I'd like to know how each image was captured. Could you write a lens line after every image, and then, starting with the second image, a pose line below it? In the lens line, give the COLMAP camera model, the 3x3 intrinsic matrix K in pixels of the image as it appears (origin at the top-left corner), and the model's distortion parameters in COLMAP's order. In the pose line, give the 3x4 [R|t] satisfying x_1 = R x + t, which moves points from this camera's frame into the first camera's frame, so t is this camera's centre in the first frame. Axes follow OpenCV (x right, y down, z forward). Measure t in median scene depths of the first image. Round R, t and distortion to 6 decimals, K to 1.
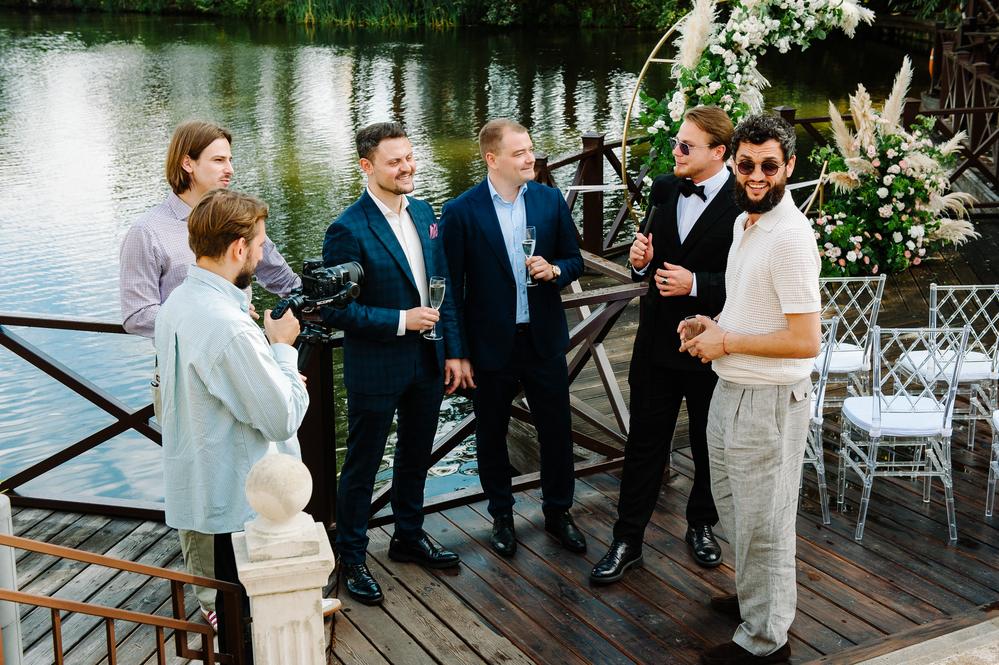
lens RADIAL K [[1393.3, 0, 499.7], [0, 1393.3, 331.3], [0, 0, 1]] dist [0.129570, 0.000000]
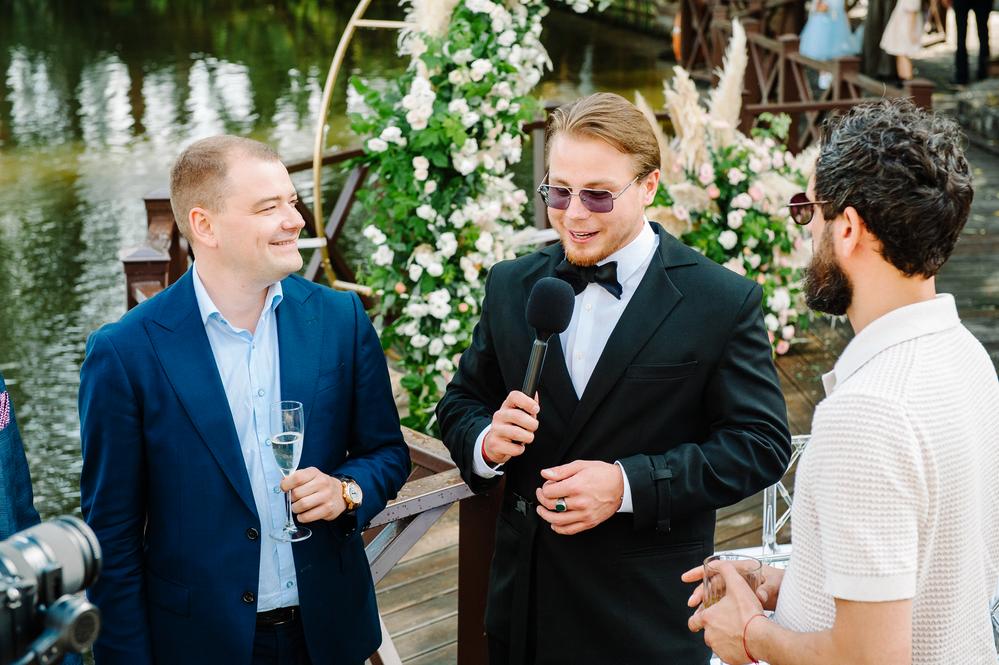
lens RADIAL K [[1932.3, 0, 499.5], [0, 1932.3, 334.0], [0, 0, 1]] dist [0.127141, 0.000000]
pose [[0.969624, -0.043733, 0.240659, -0.033515], [0.053636, 0.997956, -0.034751, -0.037105], [-0.238647, 0.046603, 0.969988, 0.229146]]
